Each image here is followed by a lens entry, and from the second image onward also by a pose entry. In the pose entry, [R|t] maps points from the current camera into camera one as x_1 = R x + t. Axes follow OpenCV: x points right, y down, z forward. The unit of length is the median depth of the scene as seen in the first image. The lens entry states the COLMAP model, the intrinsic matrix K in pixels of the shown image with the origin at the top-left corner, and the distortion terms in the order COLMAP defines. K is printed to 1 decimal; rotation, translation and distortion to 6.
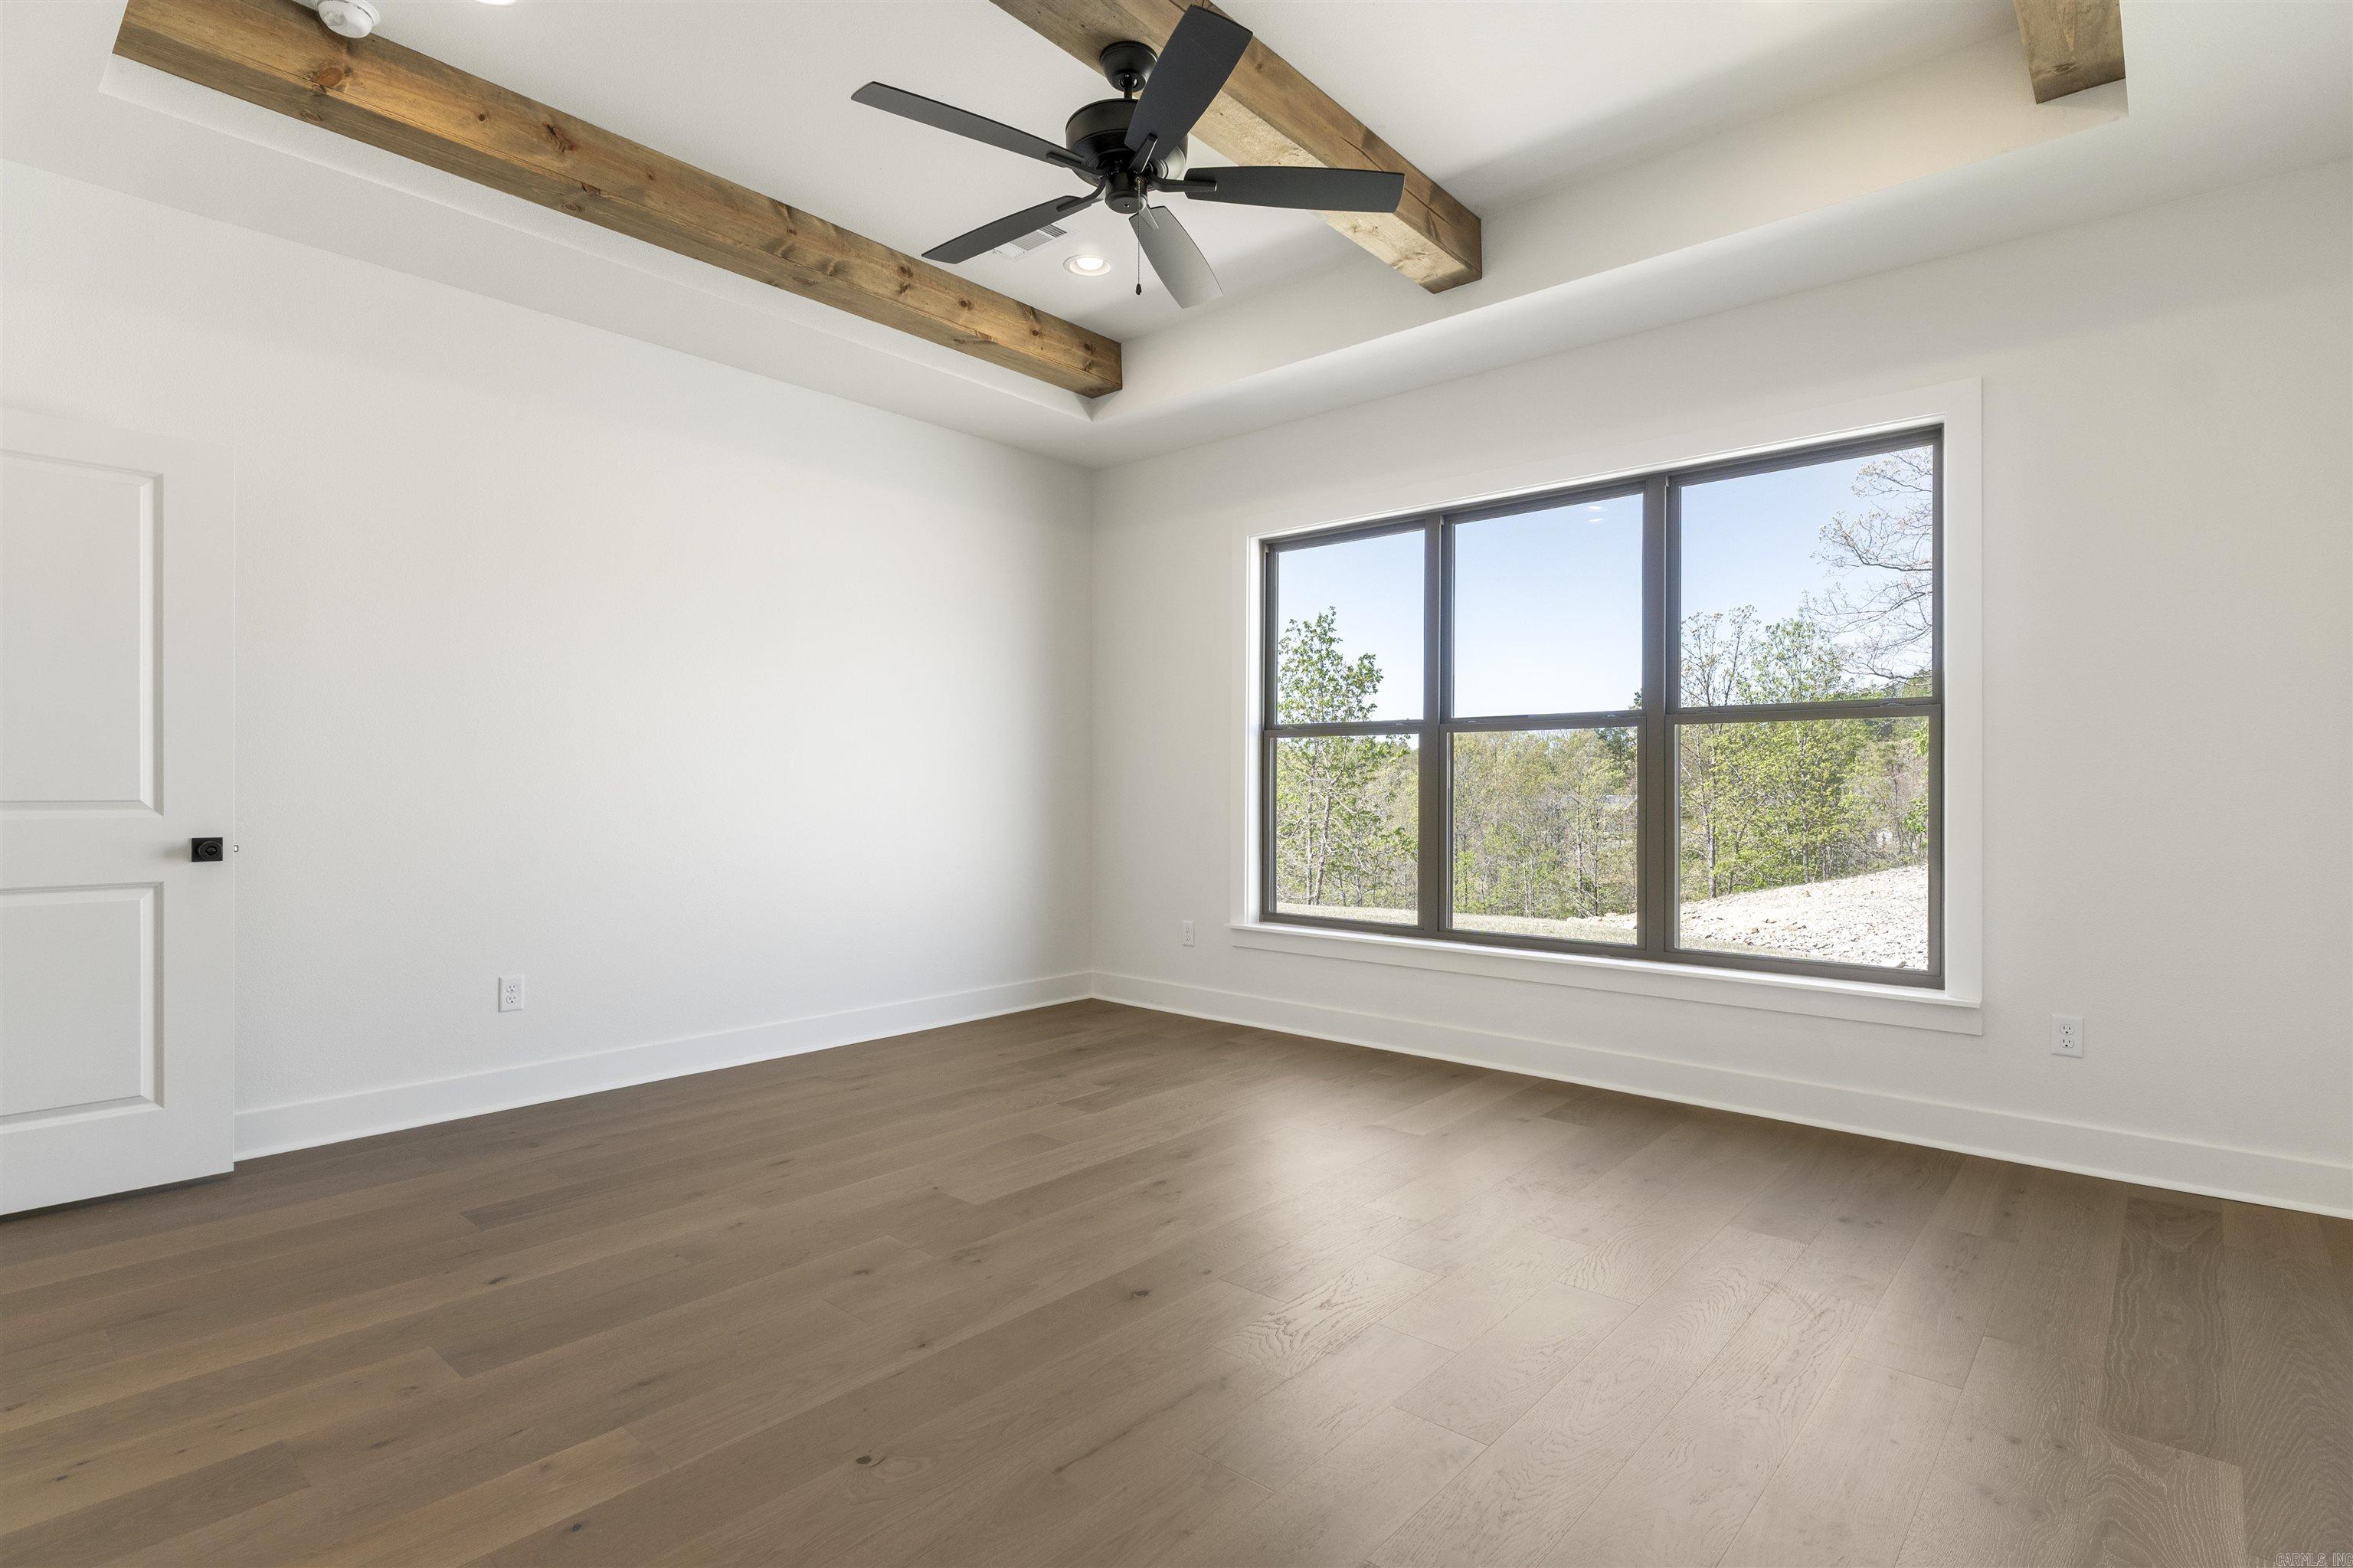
lens RADIAL K [[1152.1, 0, 1177.4], [0, 1152.1, 792.0], [0, 0, 1]] dist [0.002354, -0.003569]
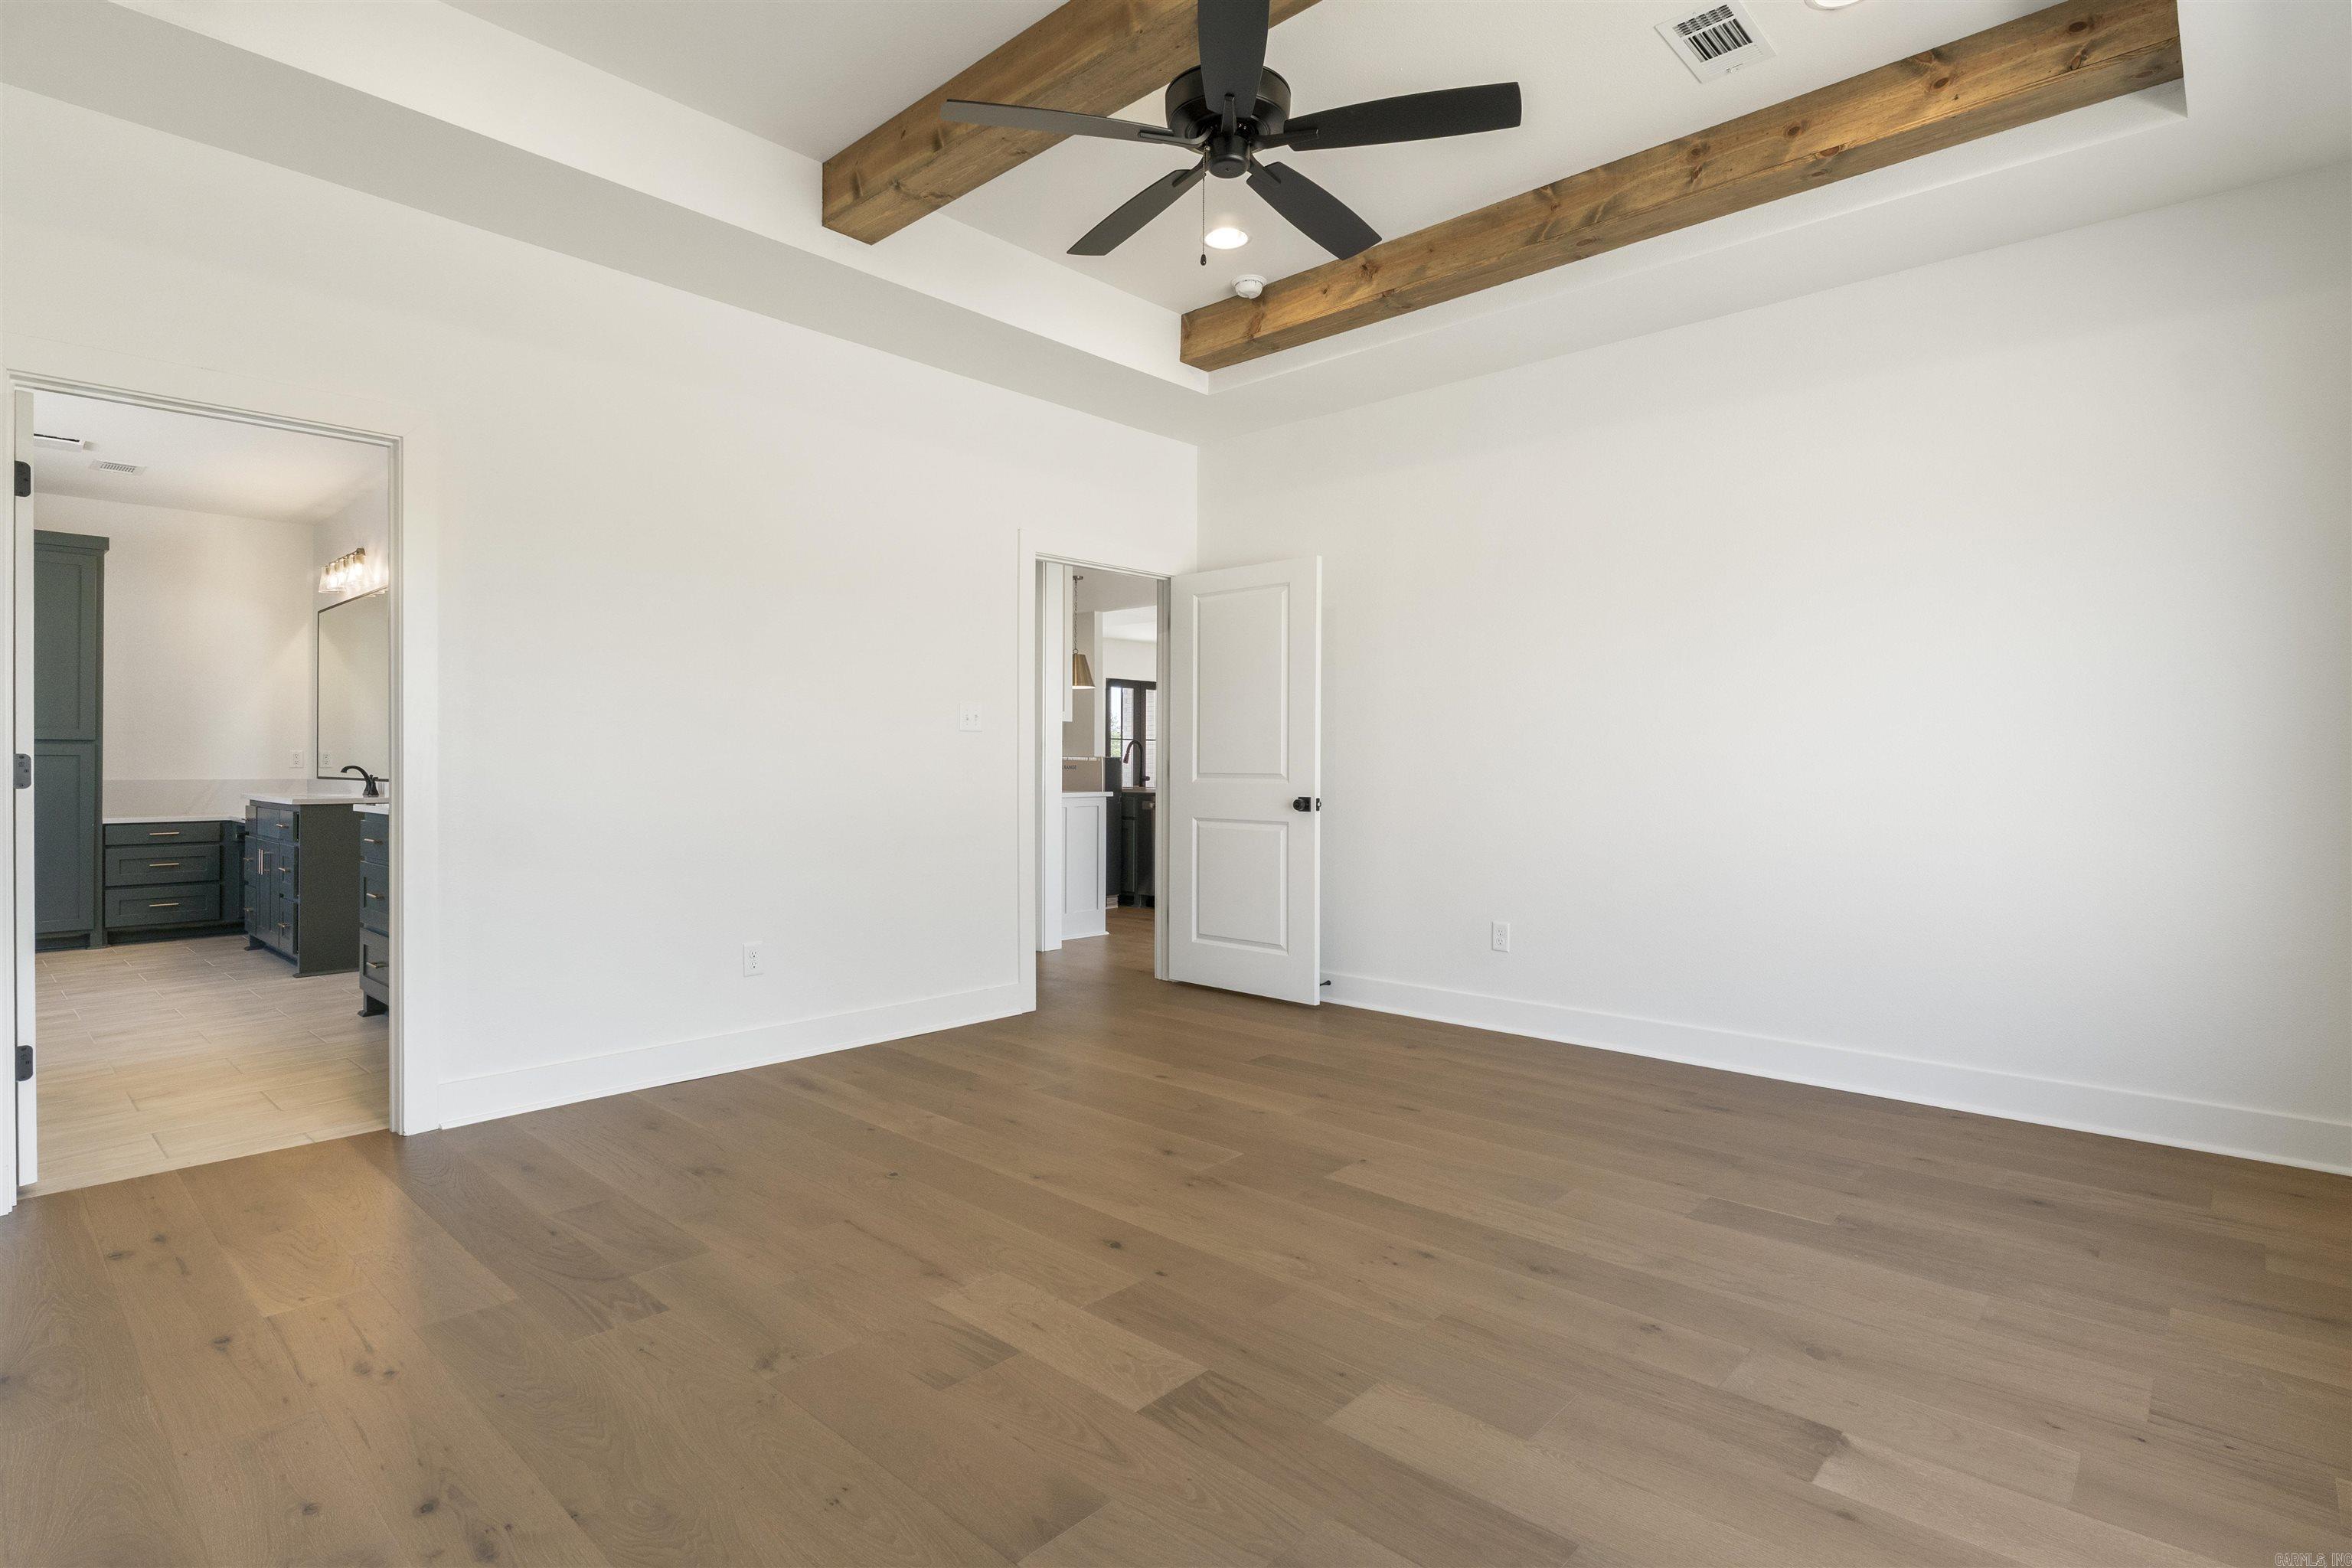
lens RADIAL K [[1151.6, 0, 1171.6], [0, 1151.6, 762.4], [0, 0, 1]] dist [0.002354, -0.003569]
pose [[-0.023577, -0.004755, -0.999711, 0.727927], [-0.008086, 0.999957, -0.004566, -0.000953], [0.999689, 0.007976, -0.023615, 0.765698]]
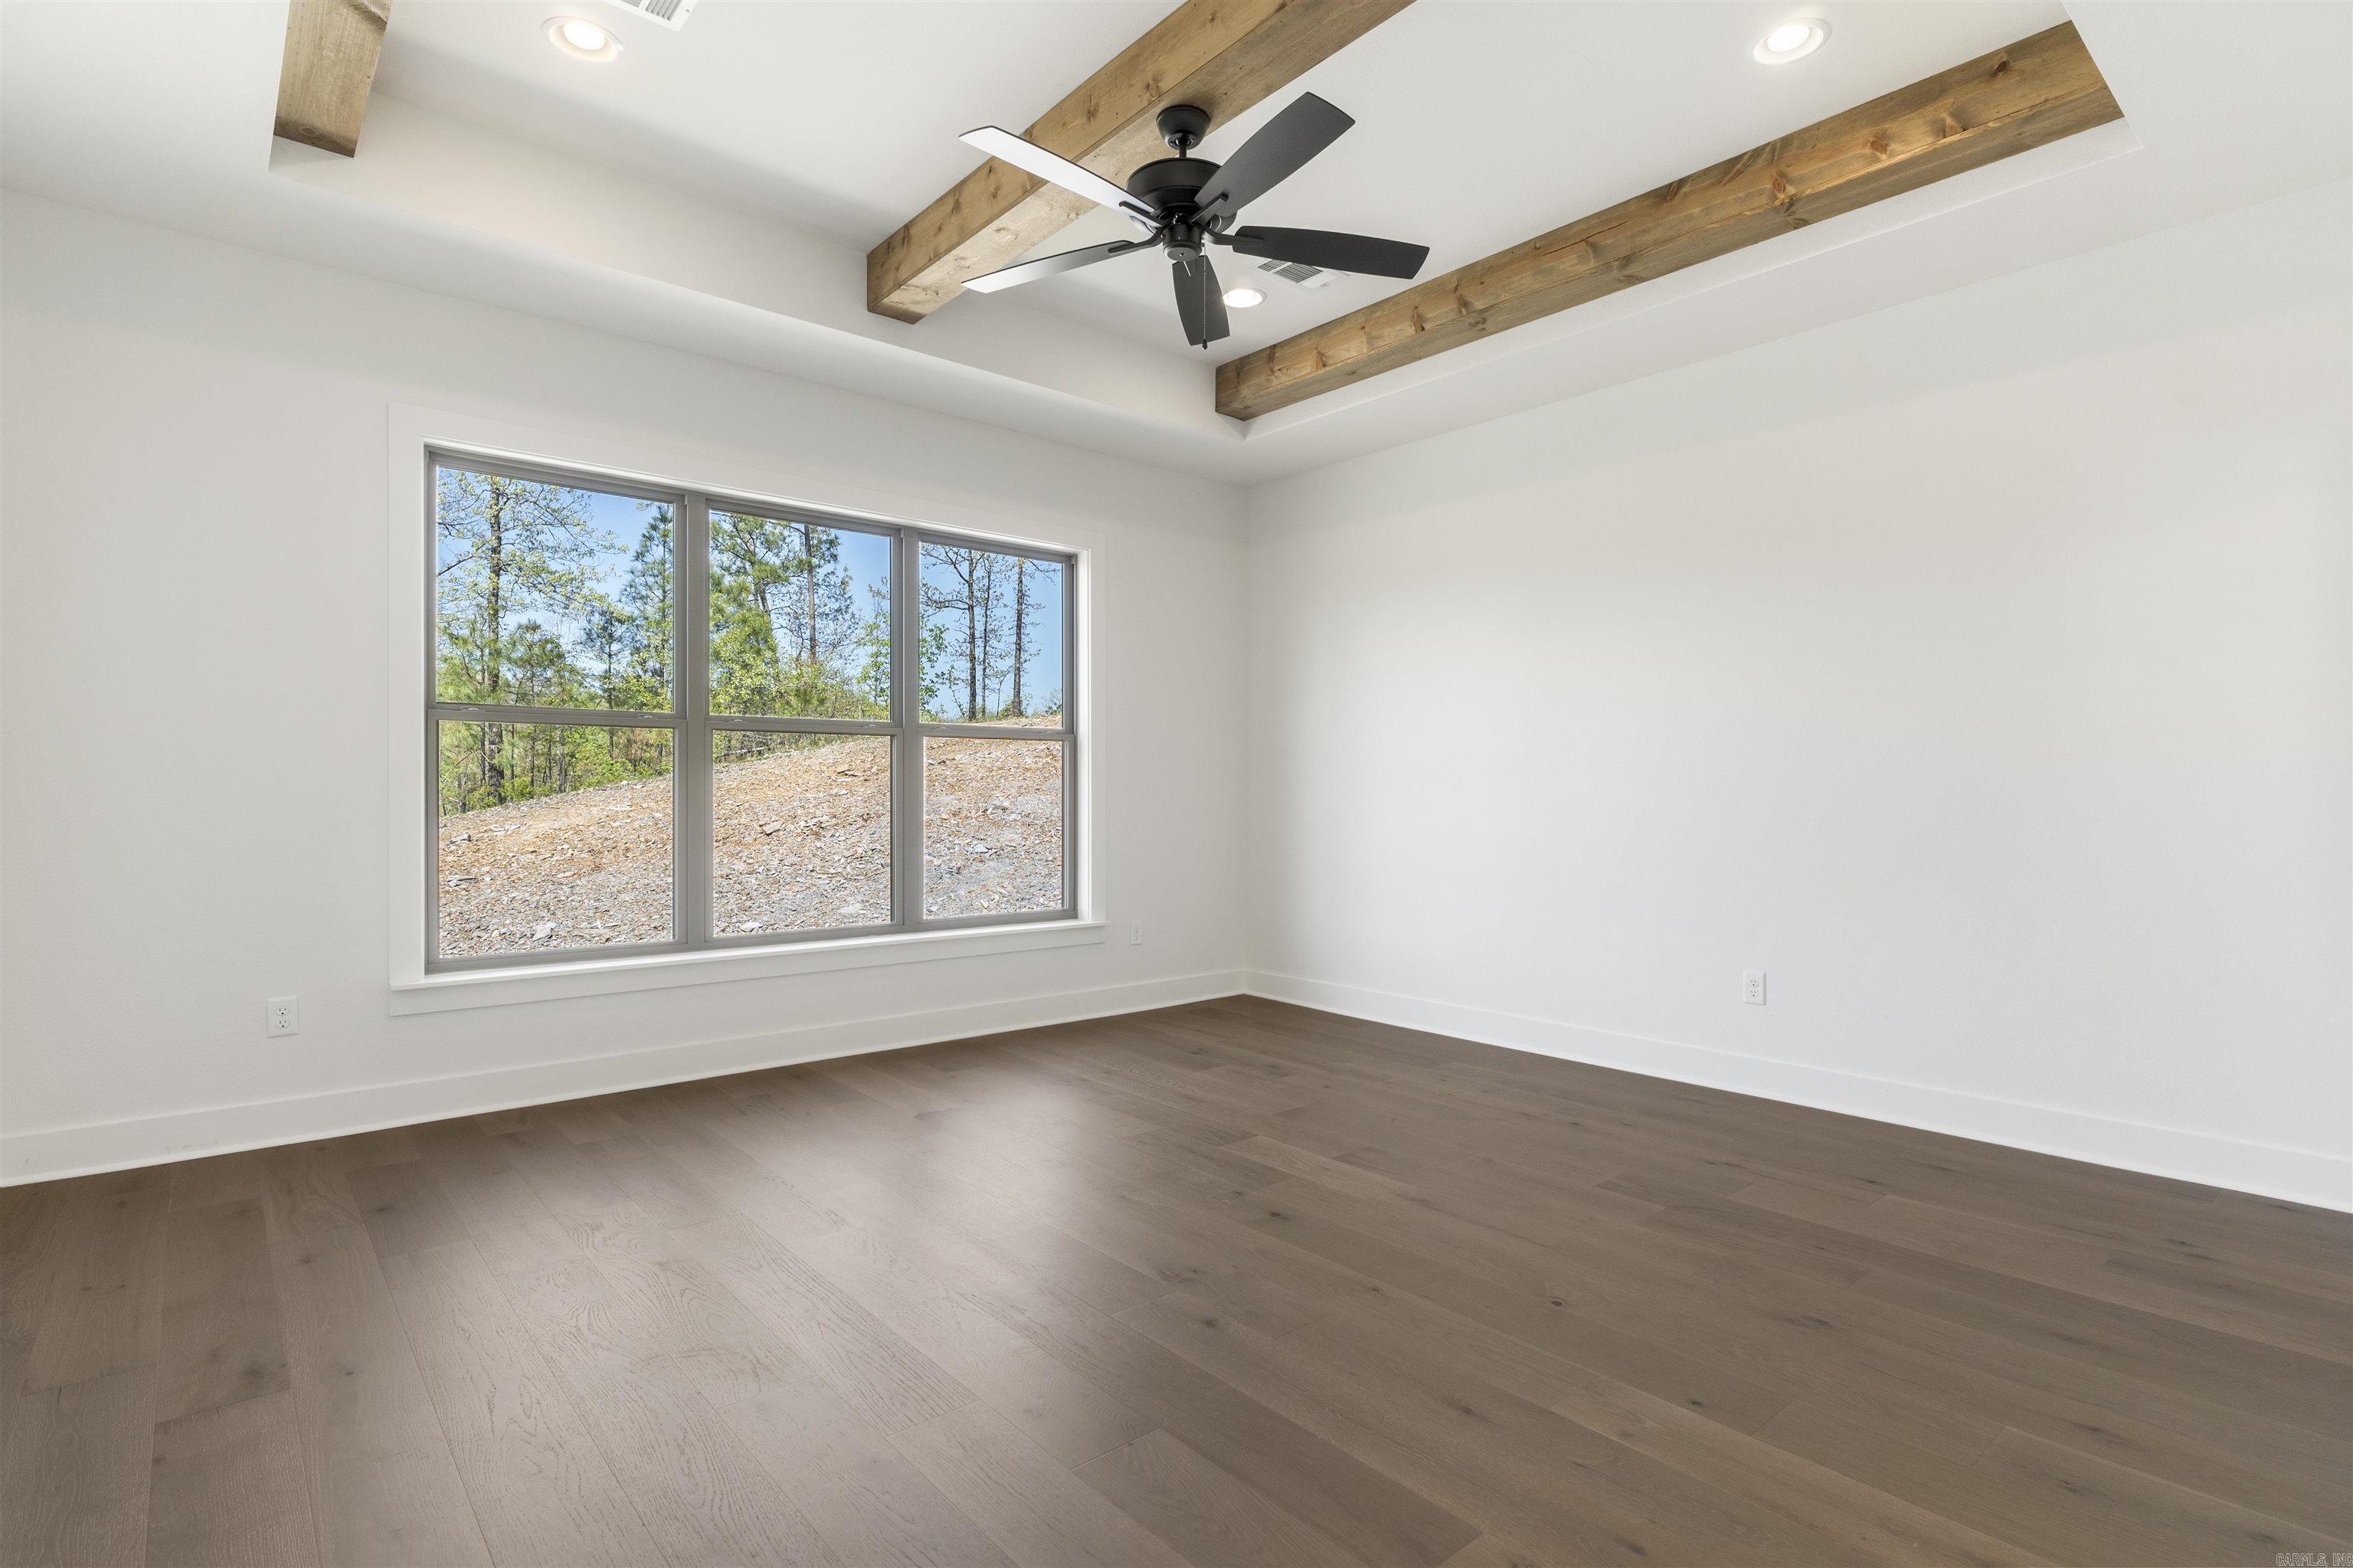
lens RADIAL K [[1152.1, 0, 1179.4], [0, 1152.1, 791.1], [0, 0, 1]] dist [0.002354, -0.003569]
pose [[0.132081, -0.002609, 0.991235, -0.876591], [-0.001071, 0.999996, 0.002775, -0.005107], [-0.991238, -0.001428, 0.132078, 0.672482]]
